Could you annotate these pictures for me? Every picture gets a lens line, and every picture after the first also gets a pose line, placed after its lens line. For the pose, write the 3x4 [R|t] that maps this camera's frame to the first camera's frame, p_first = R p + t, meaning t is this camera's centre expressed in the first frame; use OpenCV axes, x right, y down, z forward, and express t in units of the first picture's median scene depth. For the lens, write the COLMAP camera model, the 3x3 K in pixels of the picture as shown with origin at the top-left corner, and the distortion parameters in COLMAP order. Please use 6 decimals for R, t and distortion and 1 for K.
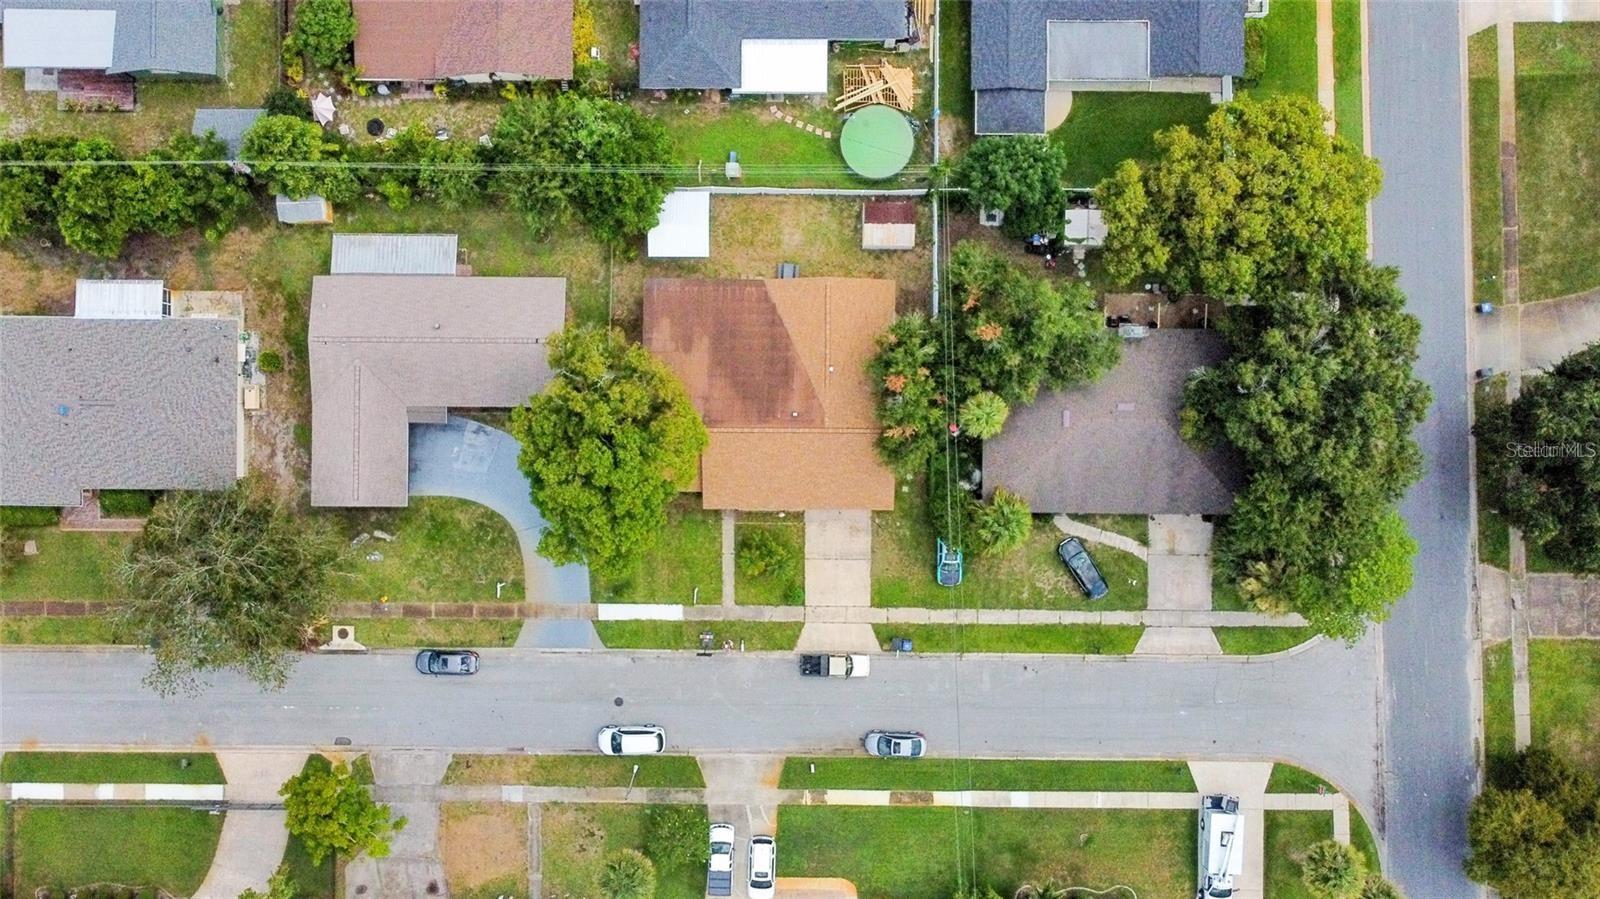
lens RADIAL K [[1215.6, 0, 802.1], [0, 1215.6, 450.3], [0, 0, 1]] dist [0.001411, -0.002948]
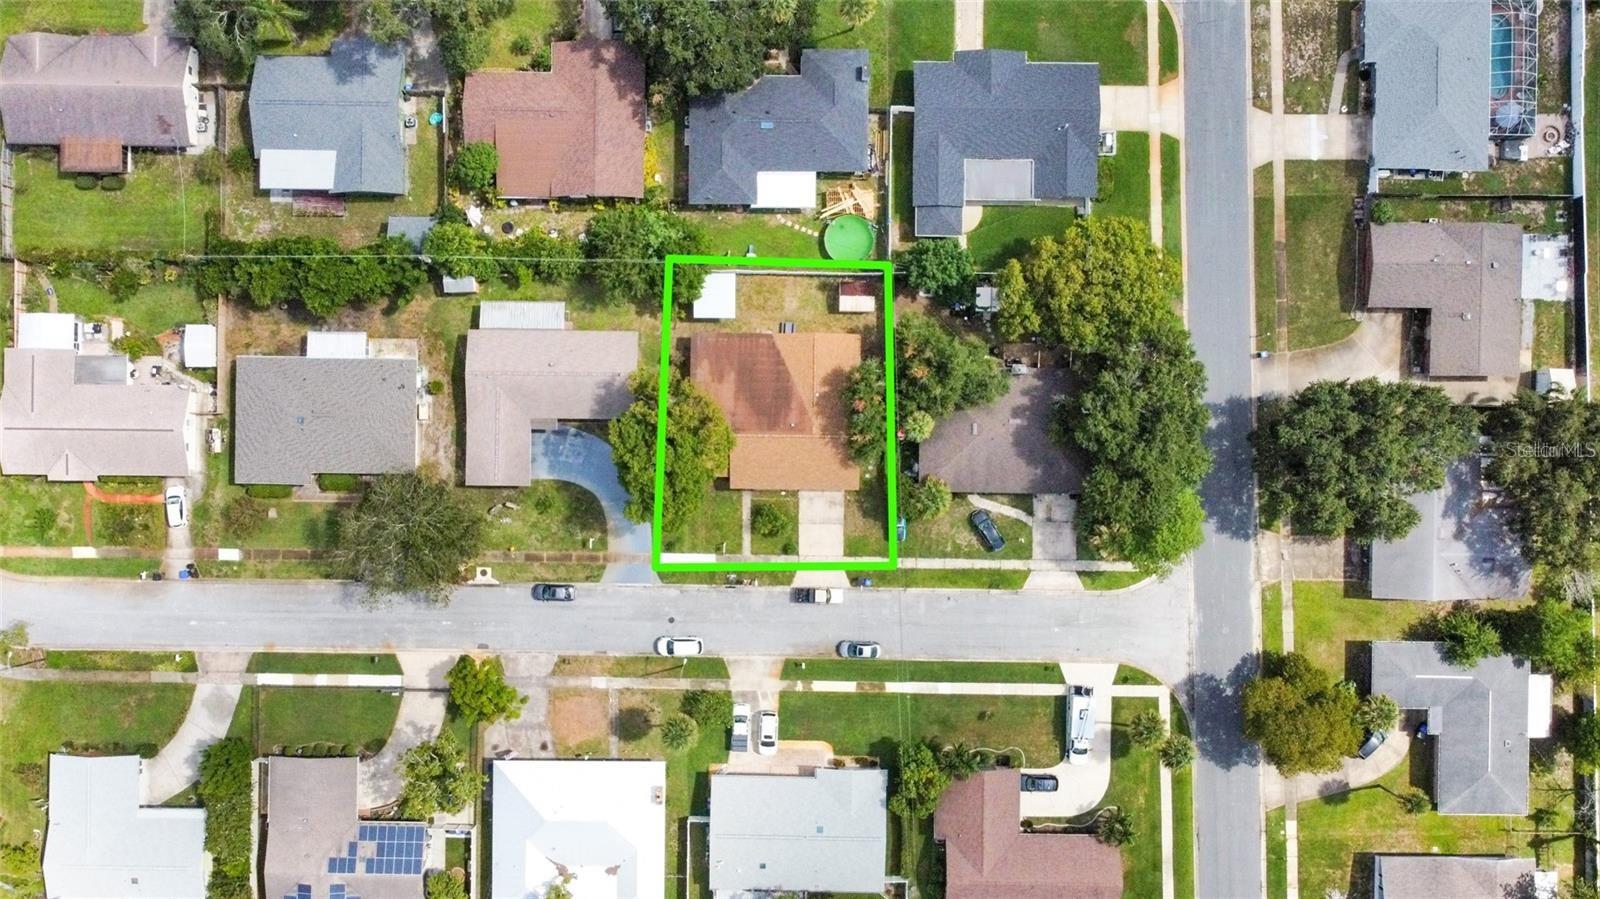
lens RADIAL K [[1215.6, 0, 795.7], [0, 1215.6, 446.4], [0, 0, 1]] dist [0.001411, -0.002948]
pose [[0.999986, 0.004967, 0.001655, -0.004338], [-0.004959, 0.999976, -0.004822, 0.003646], [-0.001679, 0.004813, 0.999987, -0.469822]]
